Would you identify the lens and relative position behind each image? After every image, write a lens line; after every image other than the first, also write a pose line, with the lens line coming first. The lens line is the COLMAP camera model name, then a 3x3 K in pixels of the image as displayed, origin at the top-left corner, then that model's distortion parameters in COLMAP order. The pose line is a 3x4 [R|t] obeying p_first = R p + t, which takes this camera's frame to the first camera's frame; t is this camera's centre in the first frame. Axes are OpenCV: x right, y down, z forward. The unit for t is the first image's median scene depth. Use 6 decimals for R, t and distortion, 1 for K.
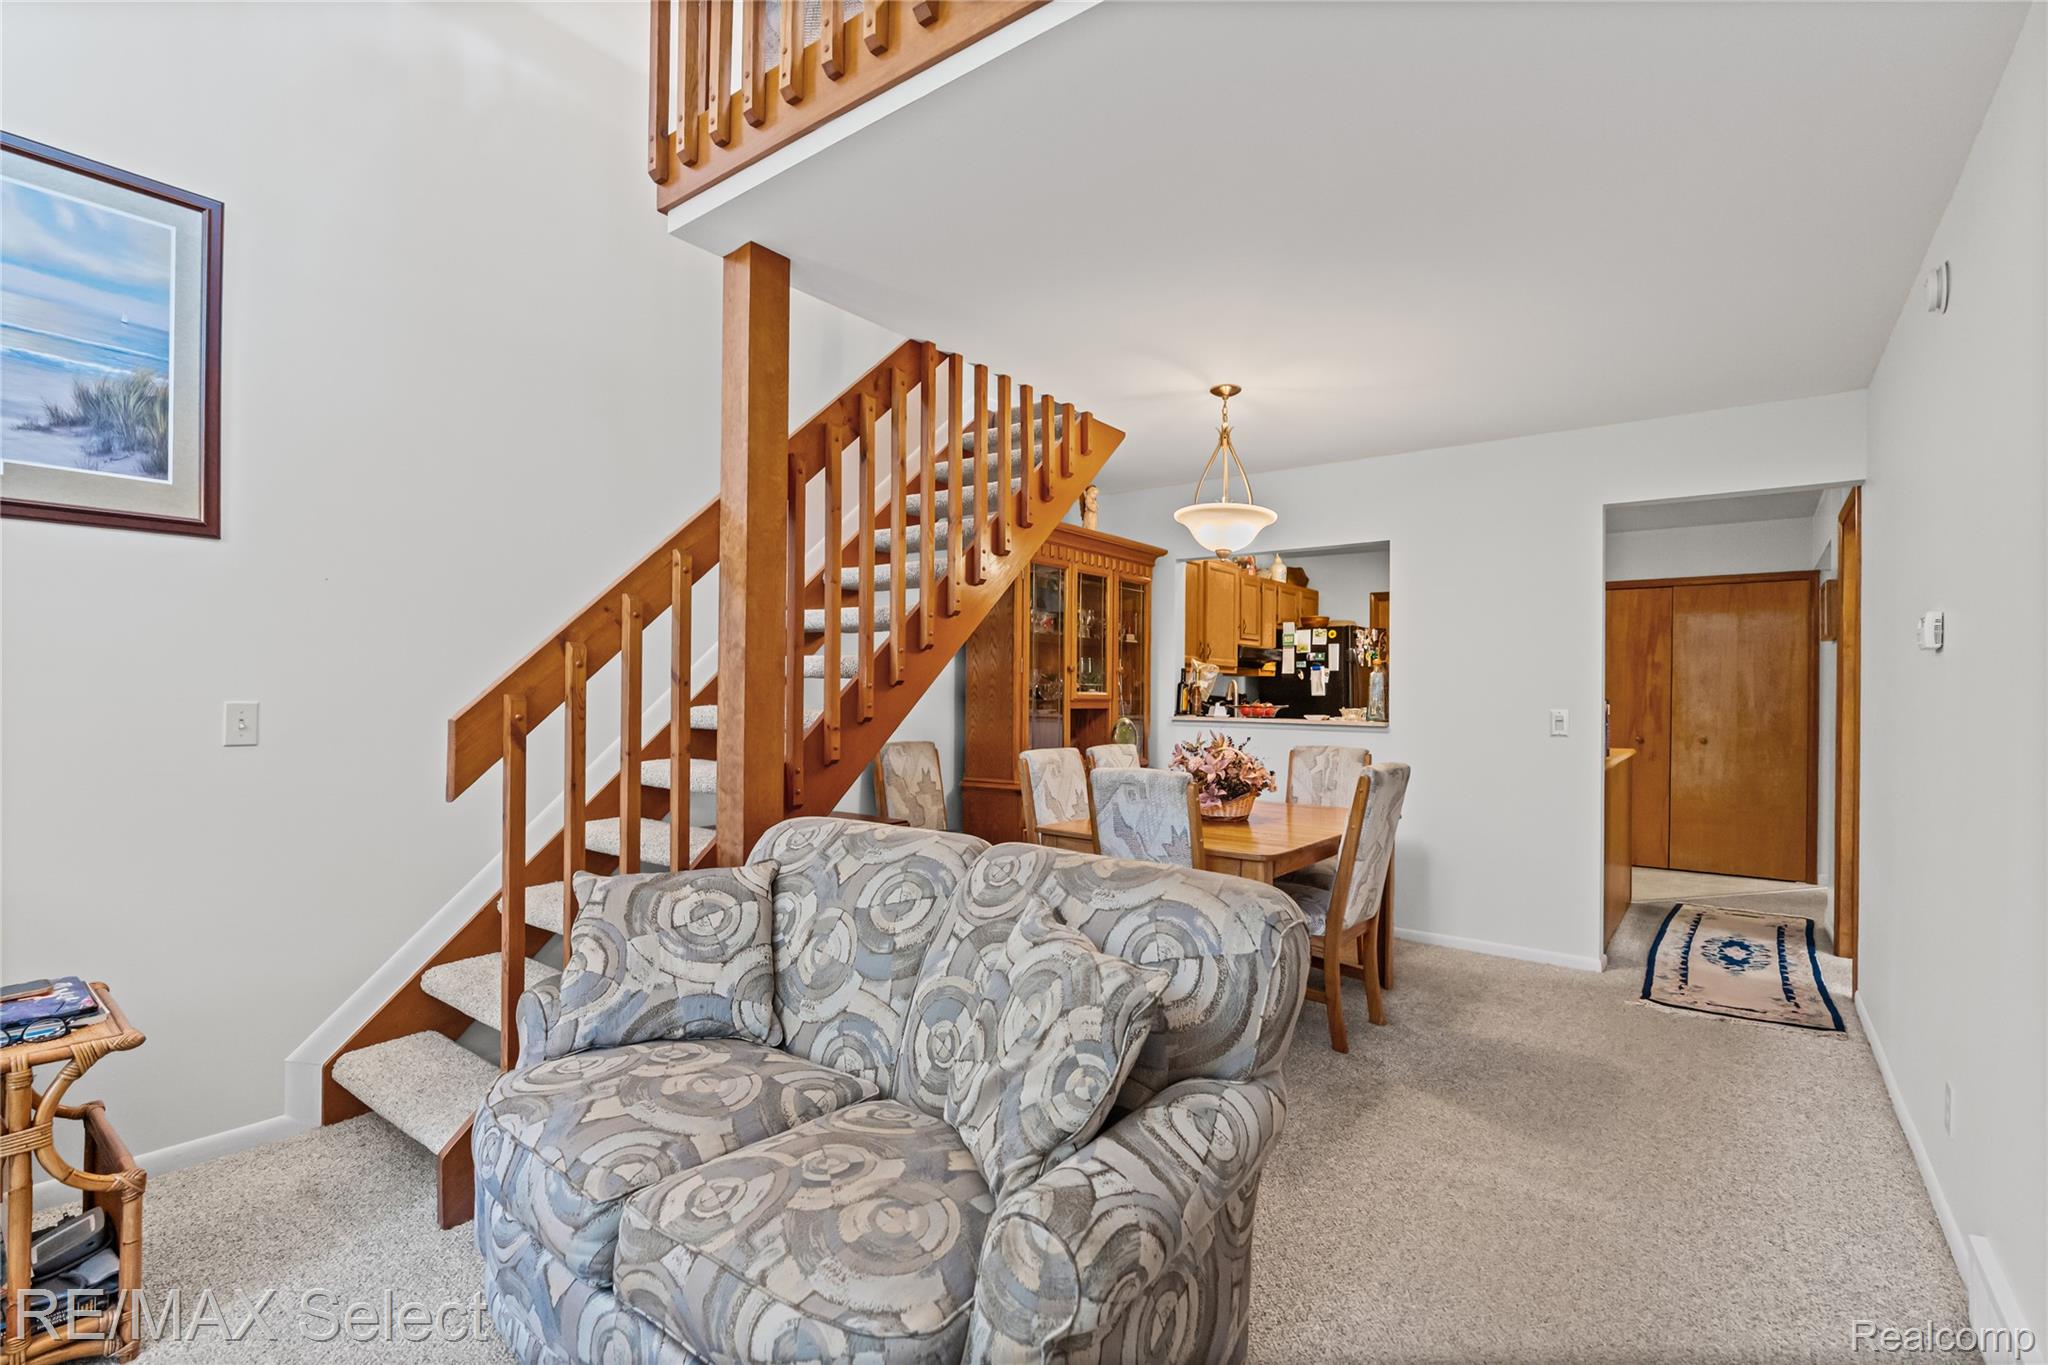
lens RADIAL K [[927.0, 0, 1035.0], [0, 927.0, 684.4], [0, 0, 1]] dist [-0.007014, 0.001314]
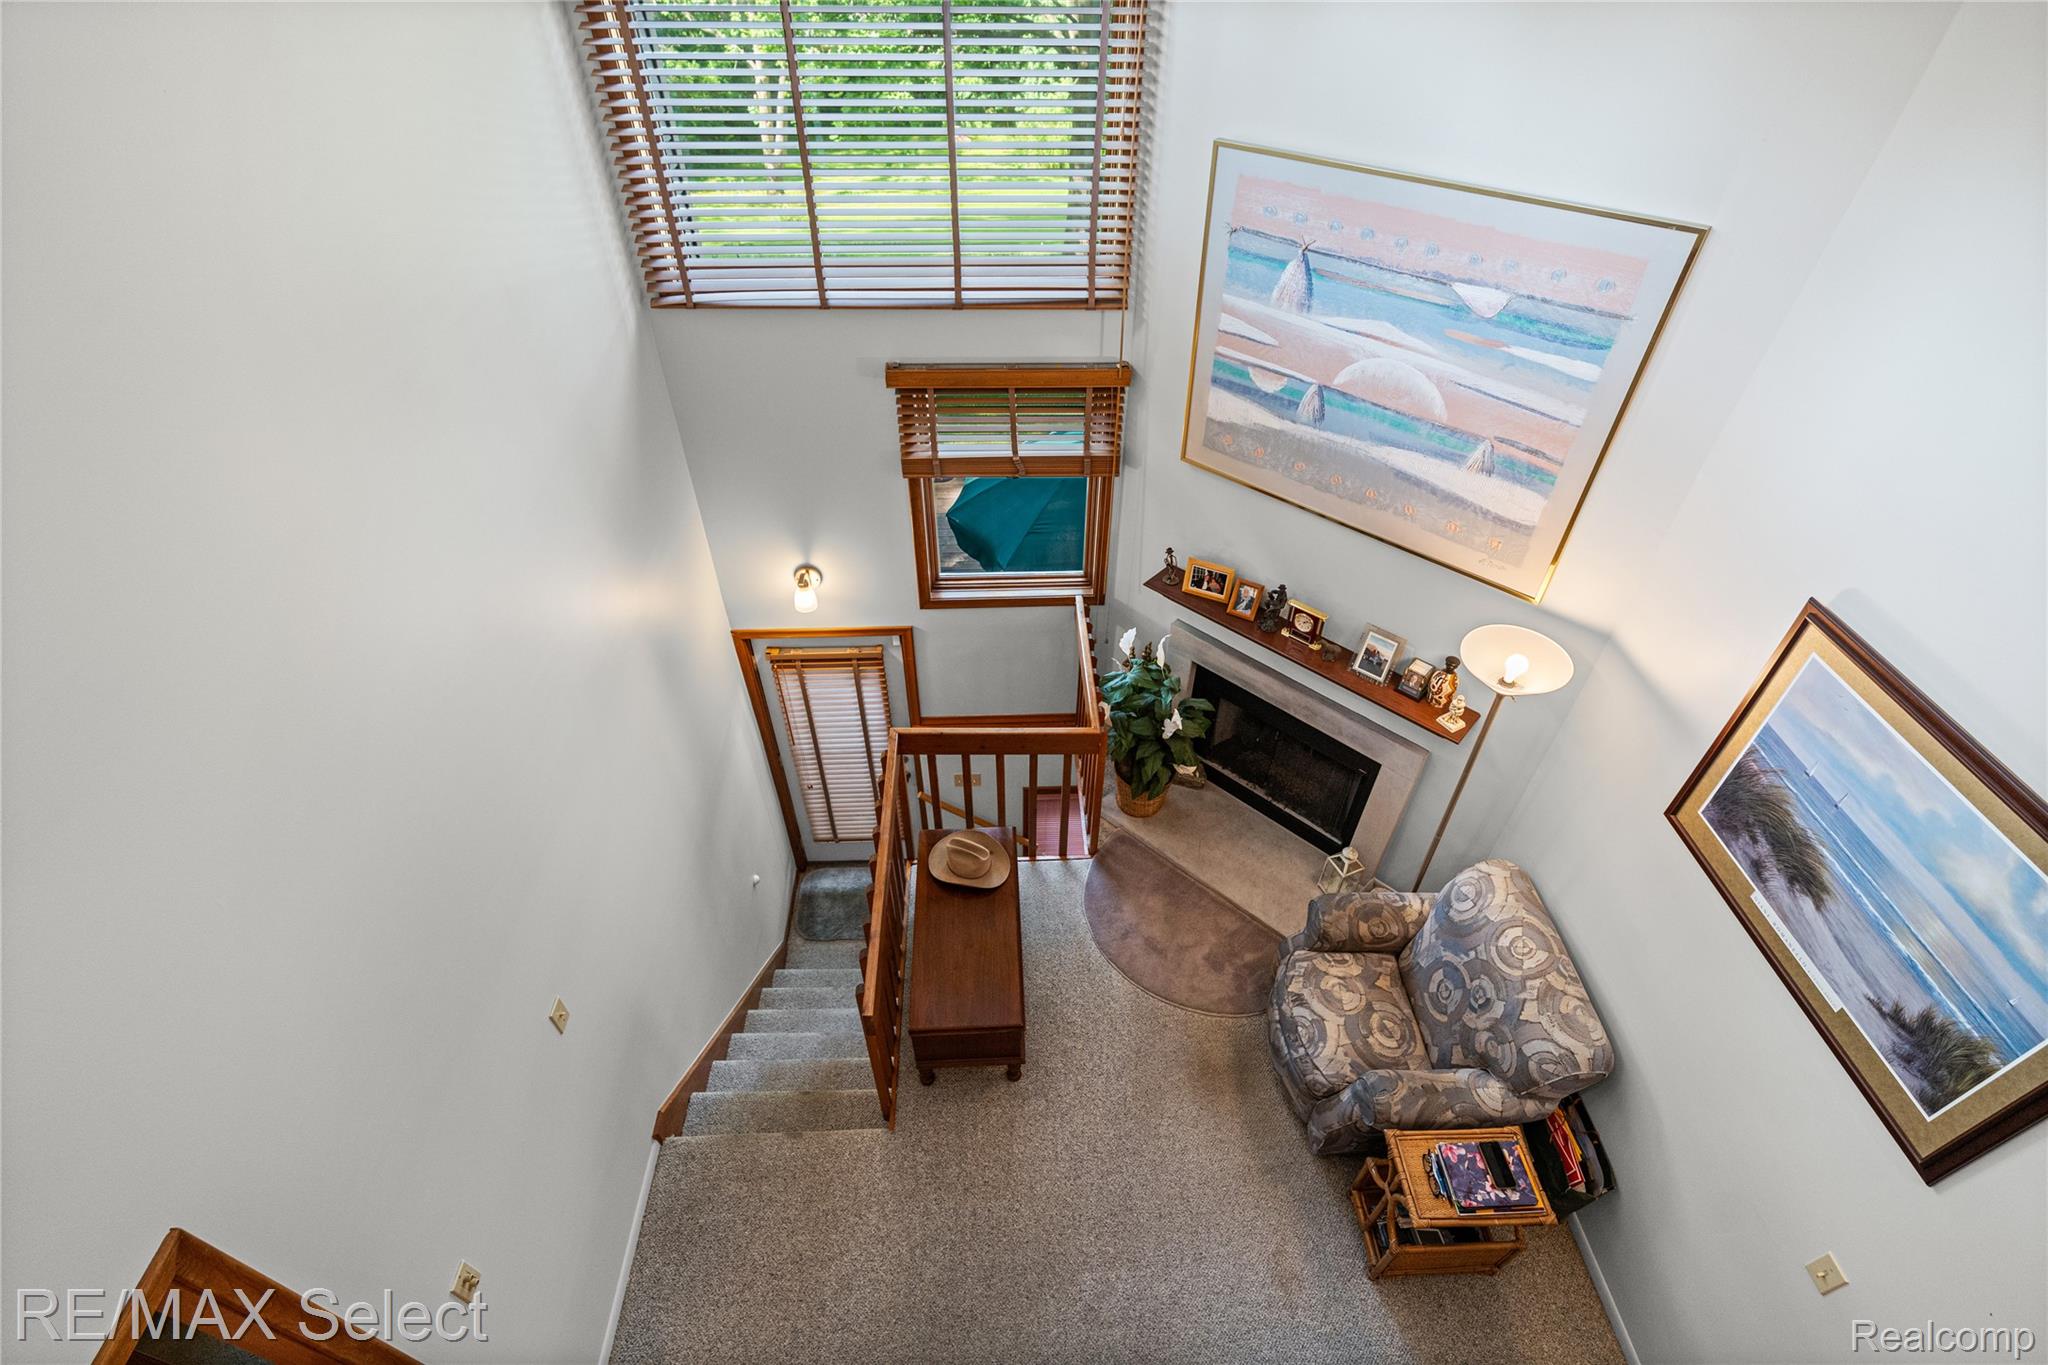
lens RADIAL K [[927.0, 0, 1035.0], [0, 927.0, 684.4], [0, 0, 1]] dist [-0.007014, 0.001314]
pose [[-0.771123, 0.415973, -0.482012, 0.010642], [-0.011813, 0.747586, 0.664060, -1.017210], [0.636577, 0.517765, -0.571567, 0.651471]]
